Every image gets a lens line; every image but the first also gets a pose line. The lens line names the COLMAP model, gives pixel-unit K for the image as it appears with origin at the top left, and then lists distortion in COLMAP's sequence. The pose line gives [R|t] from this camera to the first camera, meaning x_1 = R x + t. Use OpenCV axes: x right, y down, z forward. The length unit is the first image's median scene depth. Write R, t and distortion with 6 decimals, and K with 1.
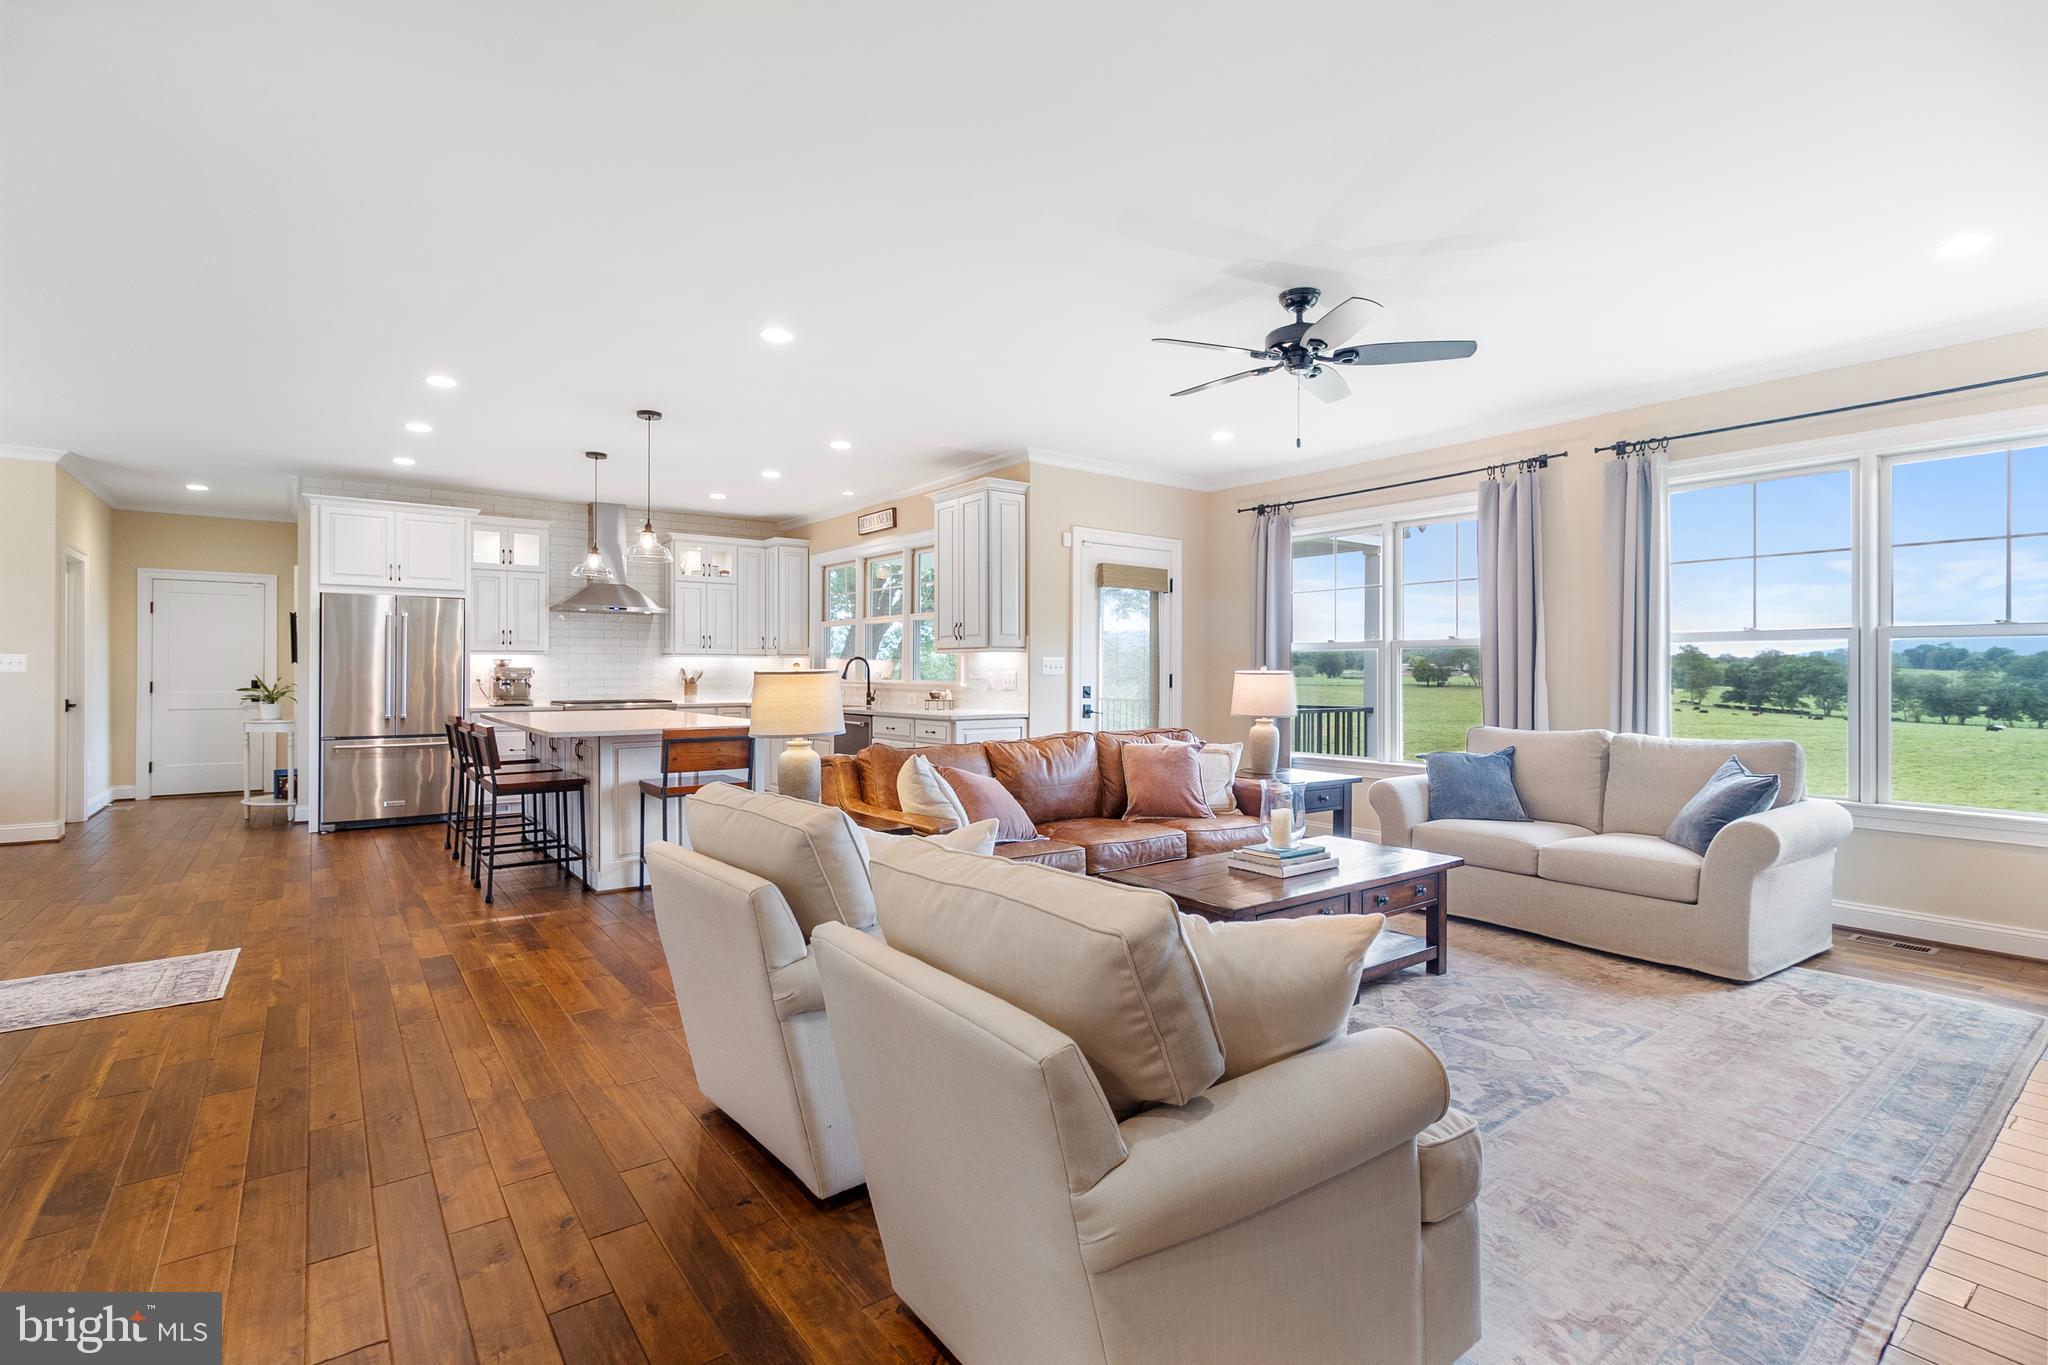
lens RADIAL K [[950.5, 0, 1014.2], [0, 950.5, 673.9], [0, 0, 1]] dist [0.001445, -0.000713]
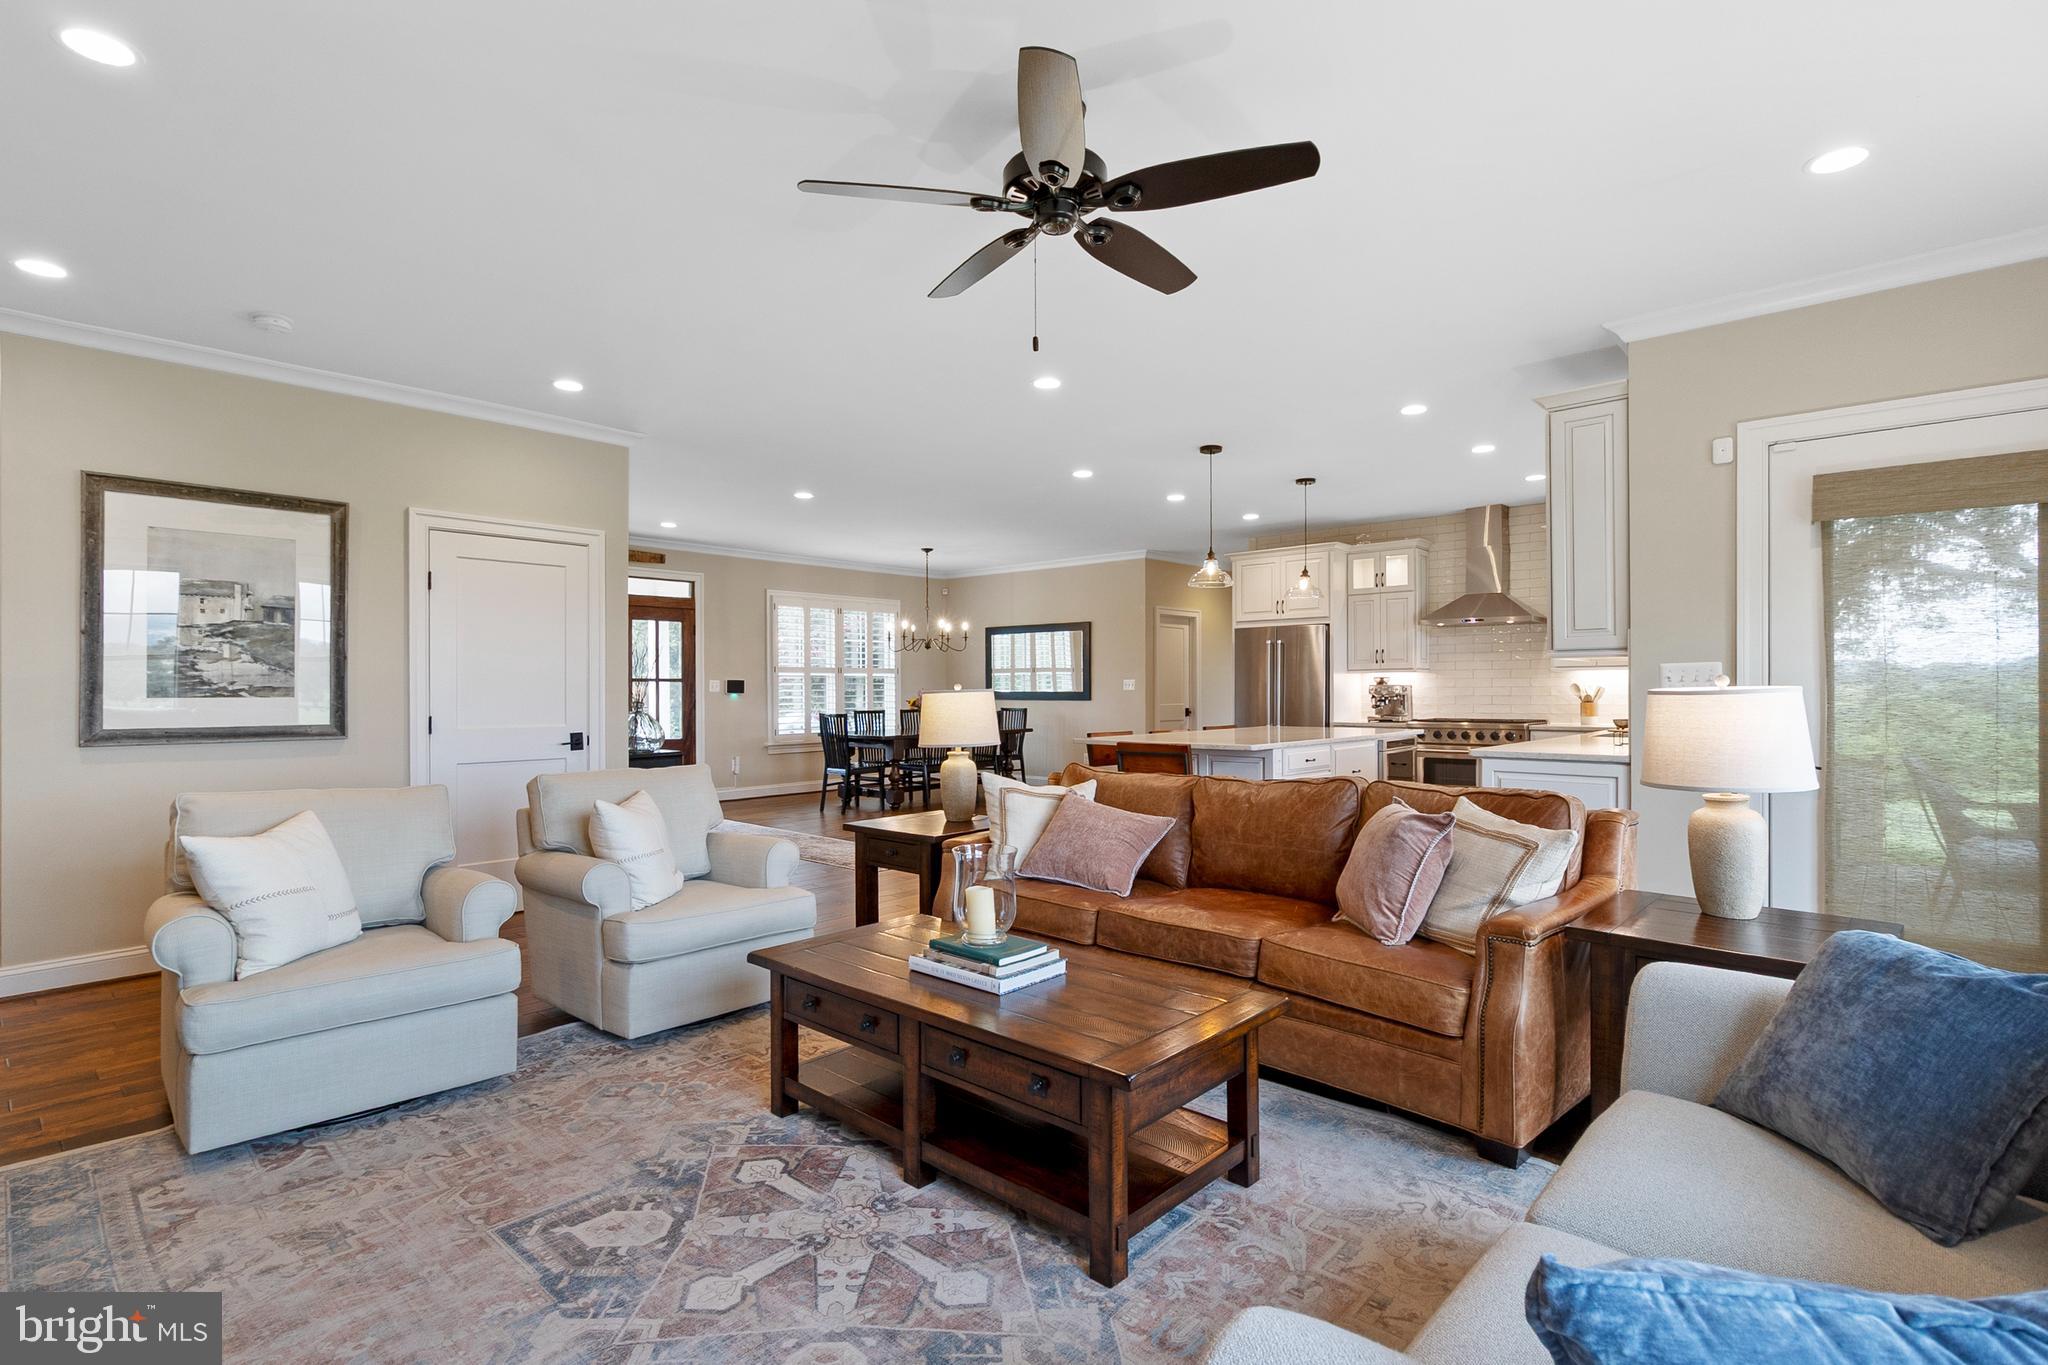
lens RADIAL K [[950.5, 0, 992.4], [0, 950.5, 688.5], [0, 0, 1]] dist [0.001445, -0.000713]
pose [[0.185120, -0.003451, -0.982710, 0.512358], [0.002355, 0.999993, -0.003068, -0.000630], [0.982713, -0.001746, 0.185127, 0.461937]]
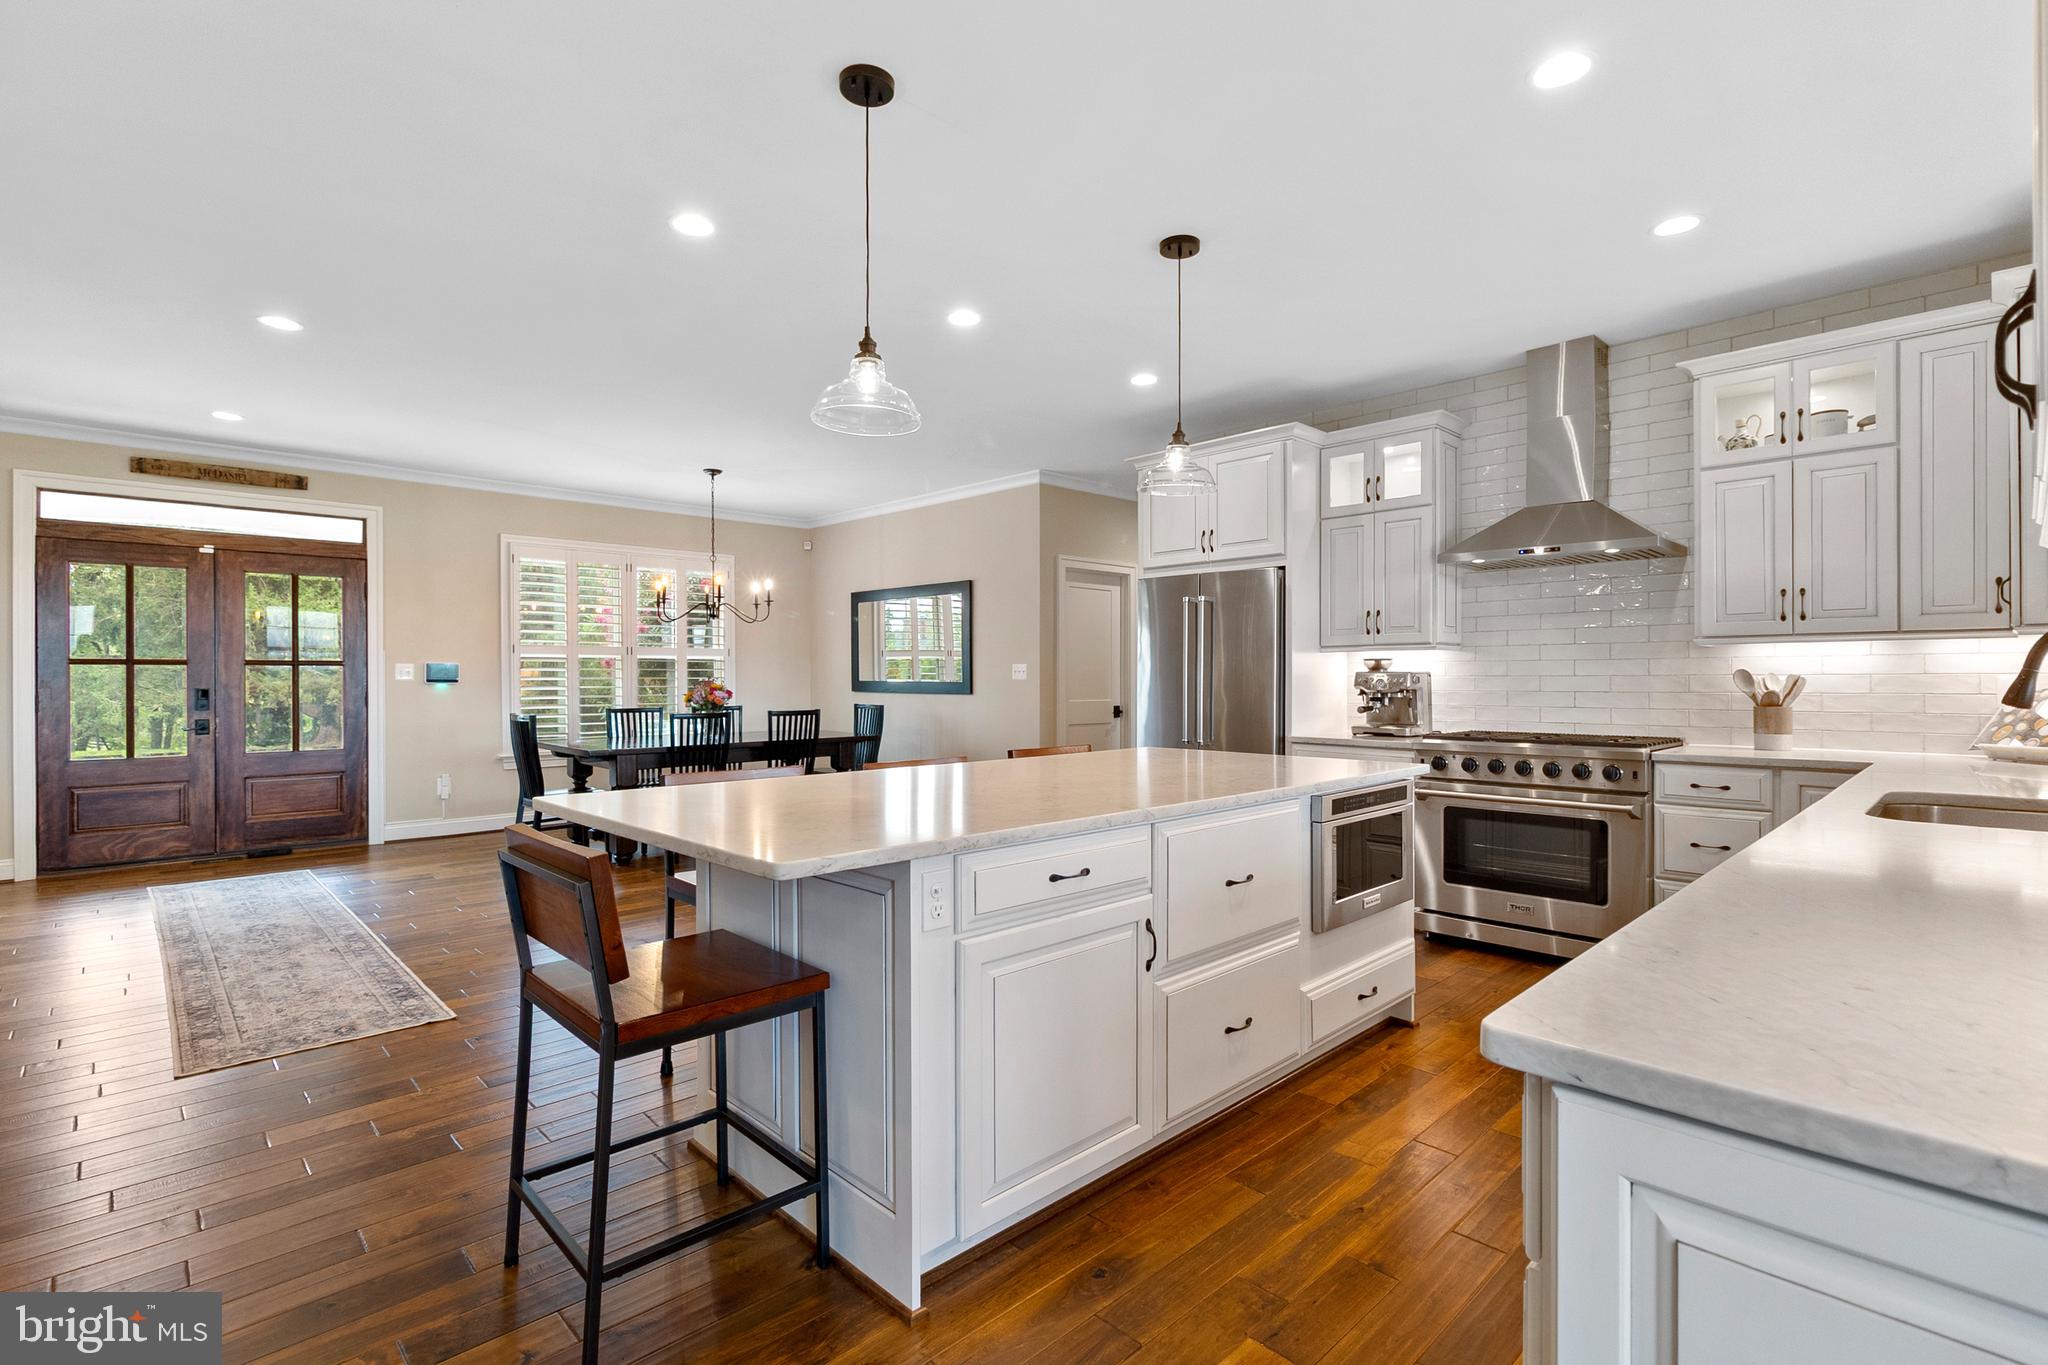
lens RADIAL K [[950.5, 0, 1002.7], [0, 950.5, 679.2], [0, 0, 1]] dist [0.001445, -0.000713]
pose [[0.133322, -0.000775, -0.991072, 0.043345], [0.000477, 1.000000, -0.000718, -0.002064], [0.991073, -0.000377, 0.133323, 0.828348]]
